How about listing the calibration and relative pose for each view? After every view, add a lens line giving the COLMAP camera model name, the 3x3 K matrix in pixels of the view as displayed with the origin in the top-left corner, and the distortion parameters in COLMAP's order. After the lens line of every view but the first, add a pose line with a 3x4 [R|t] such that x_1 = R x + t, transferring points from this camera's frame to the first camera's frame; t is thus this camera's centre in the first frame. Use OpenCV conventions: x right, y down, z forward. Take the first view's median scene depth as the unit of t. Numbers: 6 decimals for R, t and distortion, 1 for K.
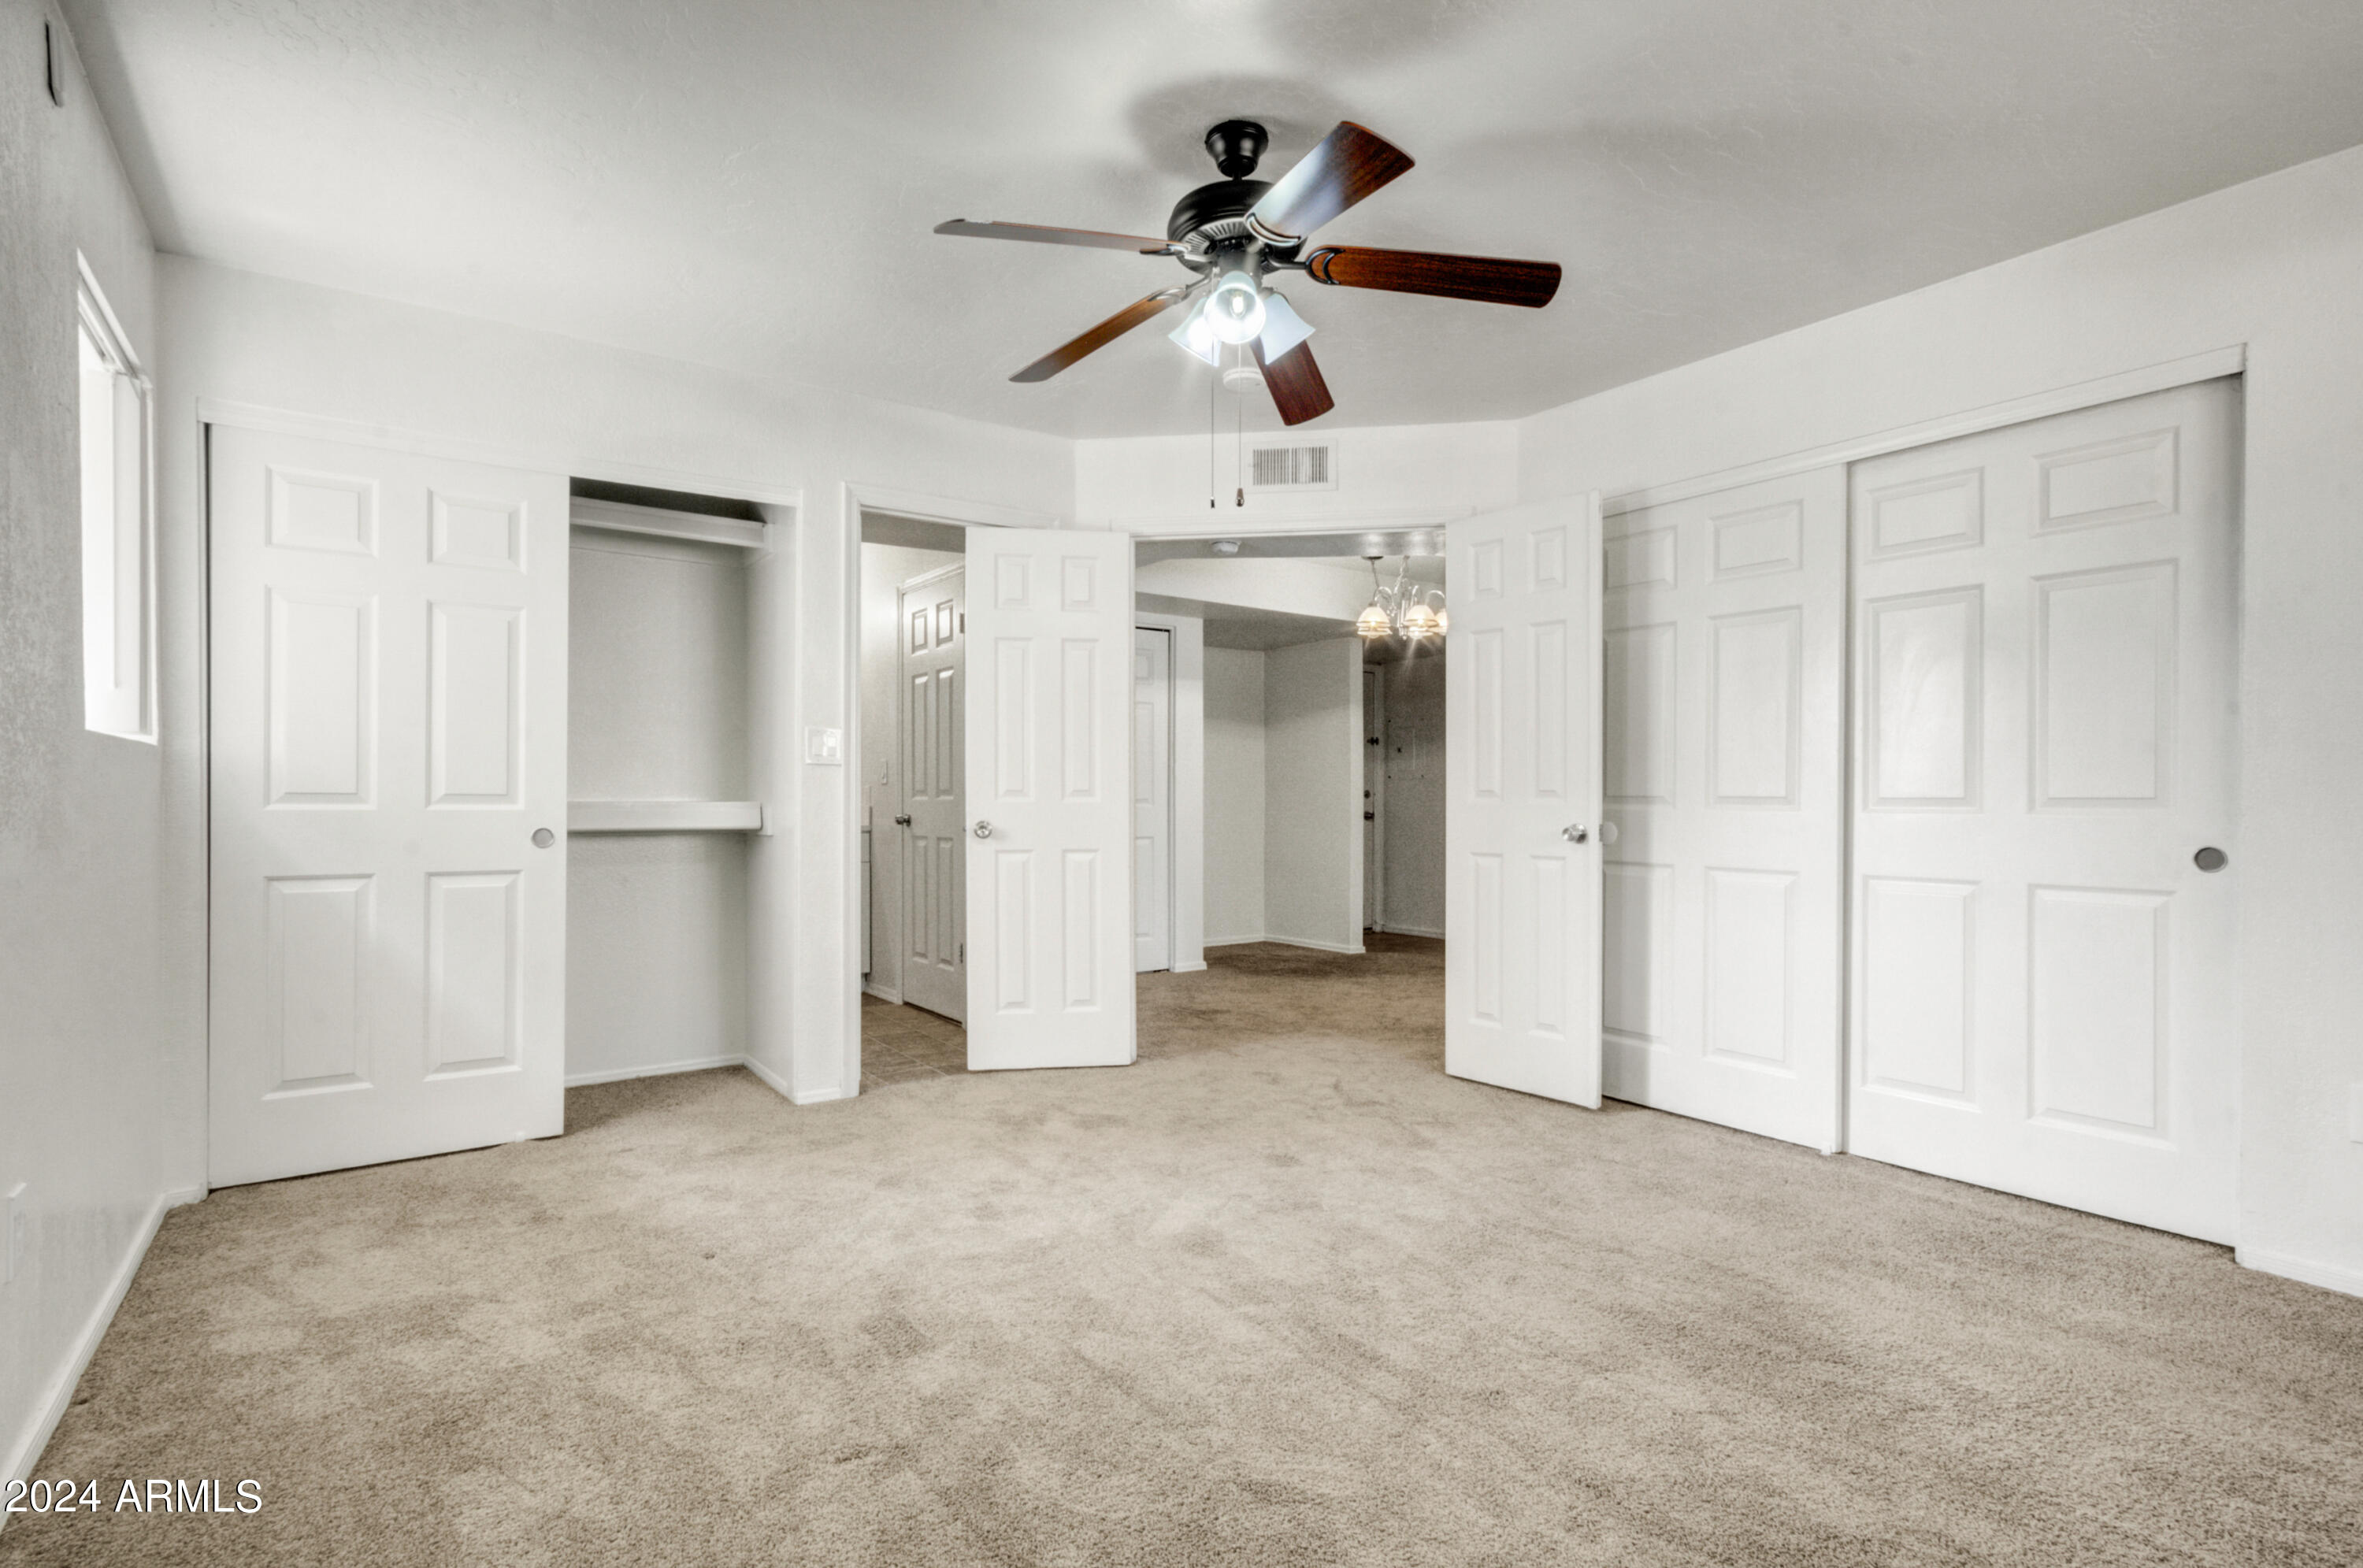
lens RADIAL K [[1134.2, 0, 1170.8], [0, 1134.2, 800.0], [0, 0, 1]] dist [-0.001486, -0.000129]
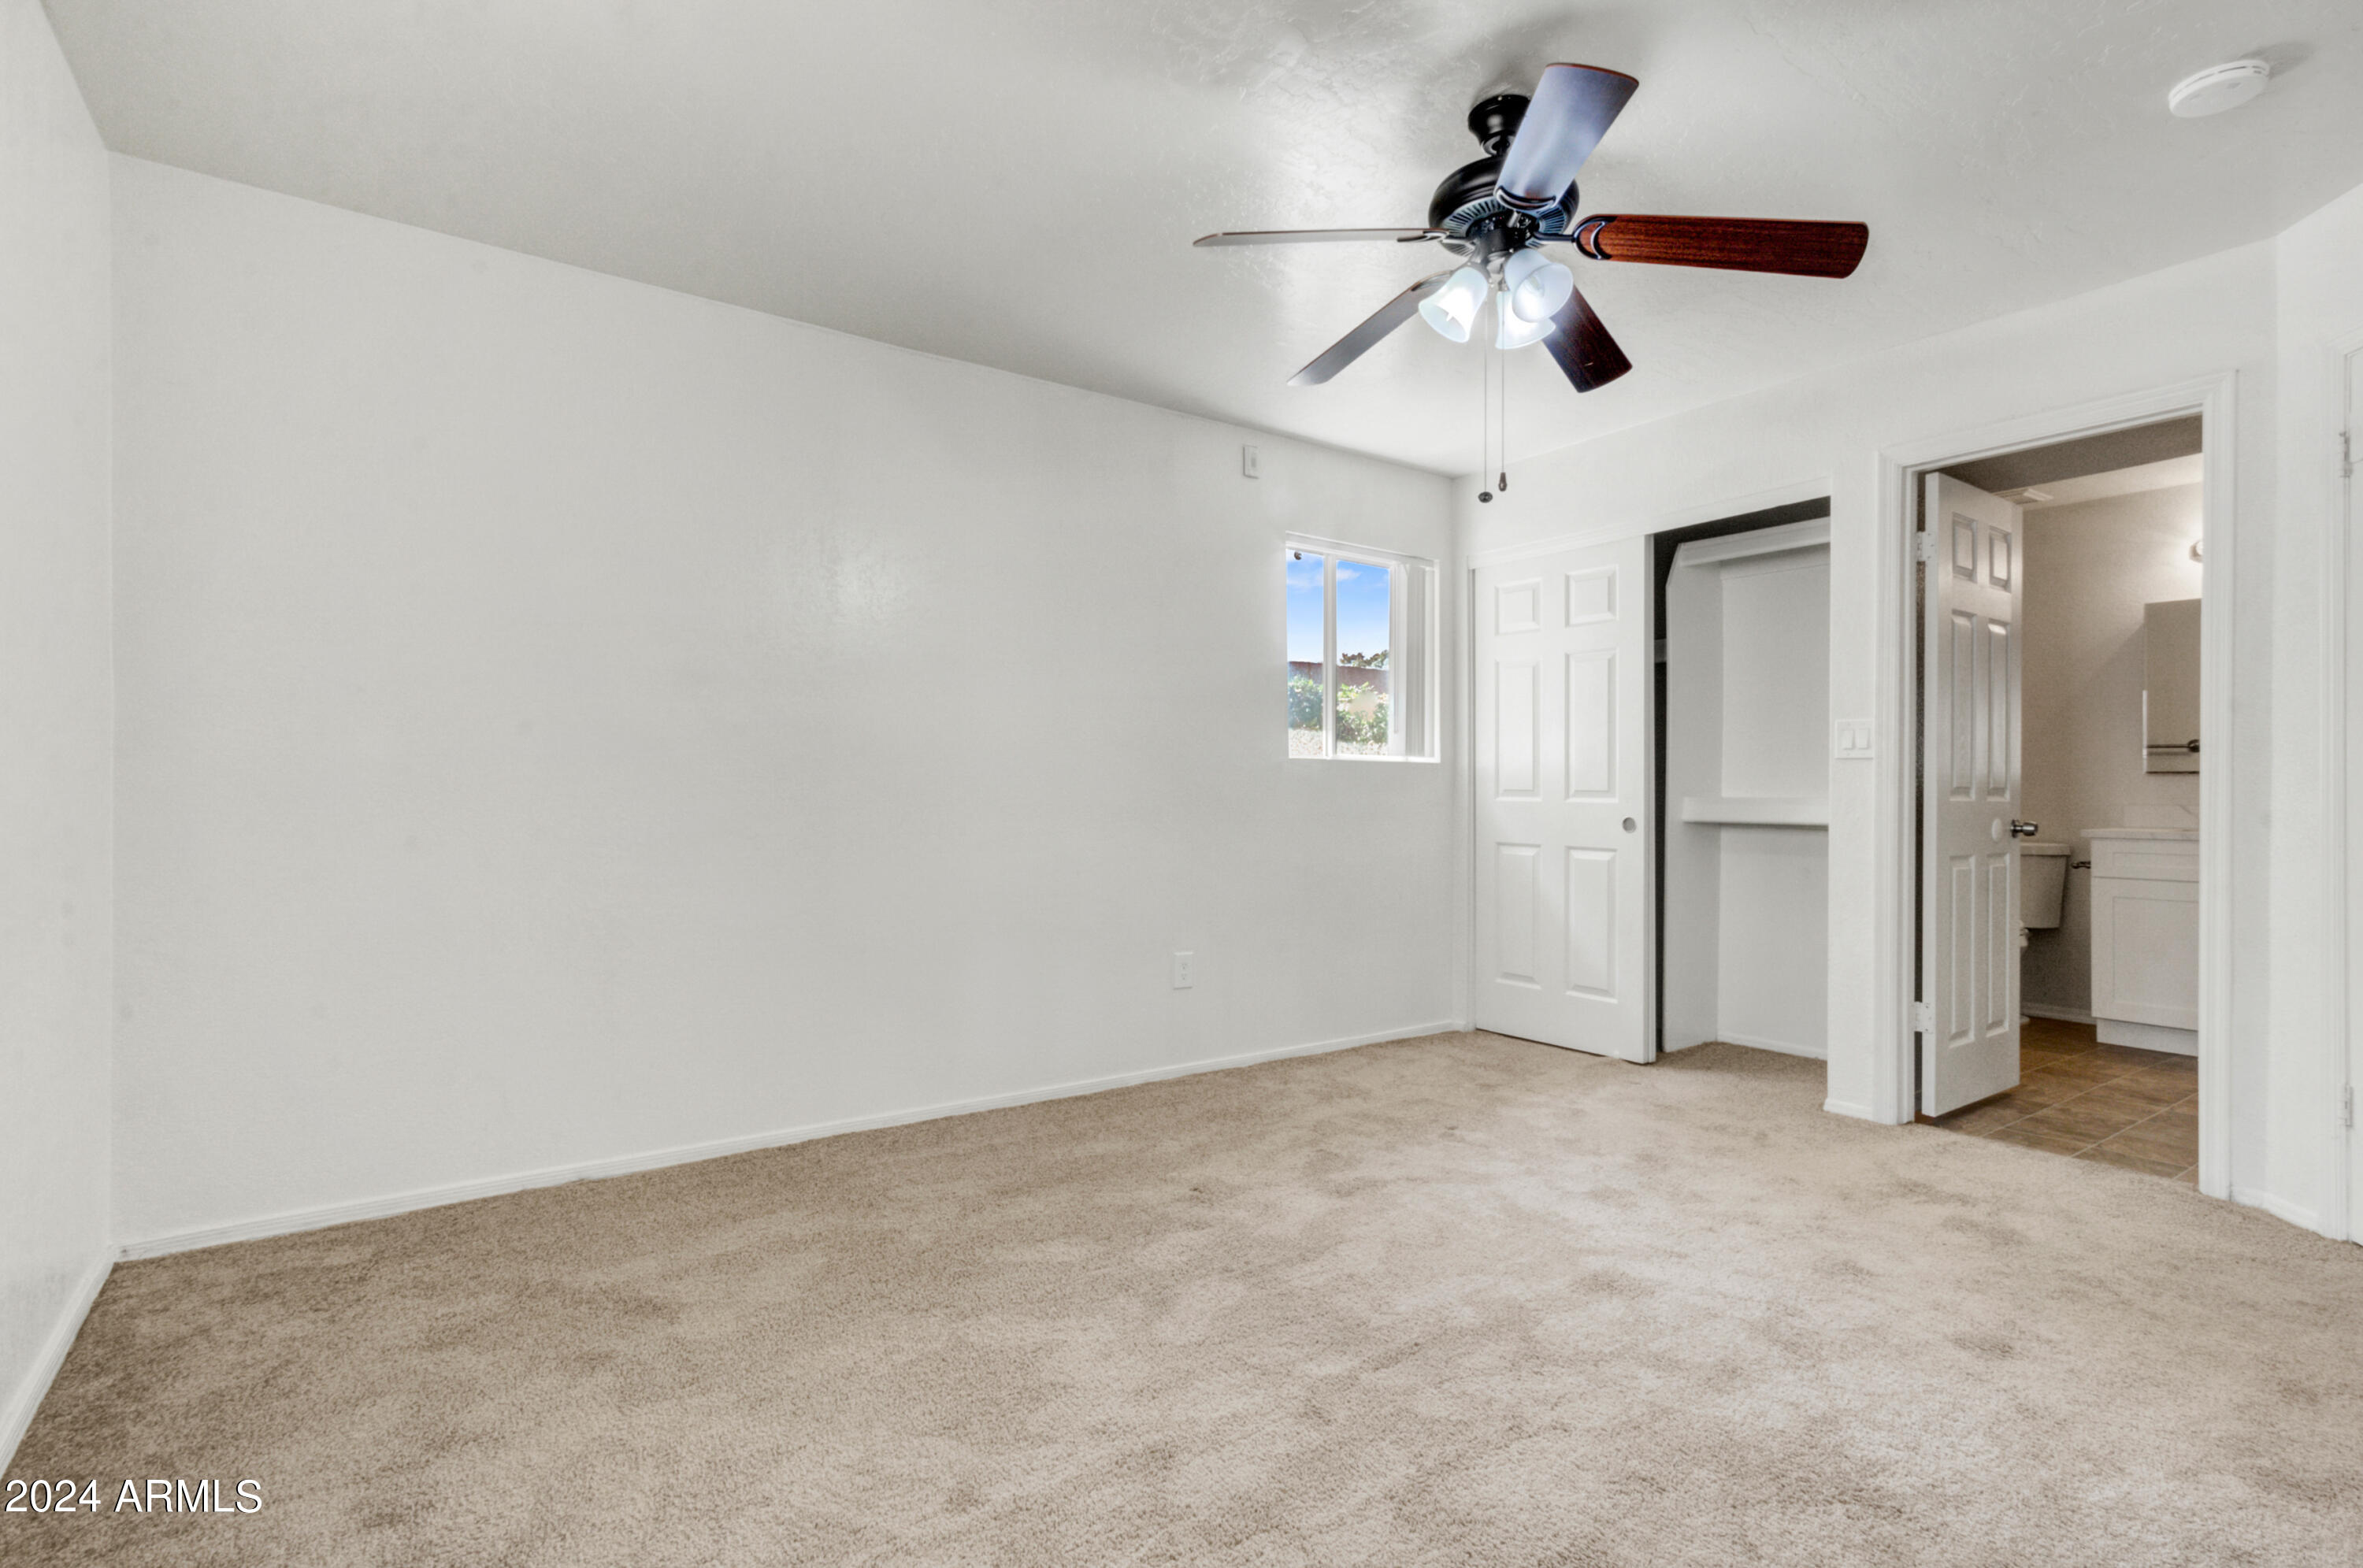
lens RADIAL K [[1103.5, 0, 1181.5], [0, 1103.5, 784.0], [0, 0, 1]] dist [0.000708, 0.000158]
pose [[0.007691, -0.009098, -0.999929, 0.798014], [-0.003699, 0.999952, -0.009127, 0.001175], [0.999964, 0.003769, 0.007657, 0.573371]]
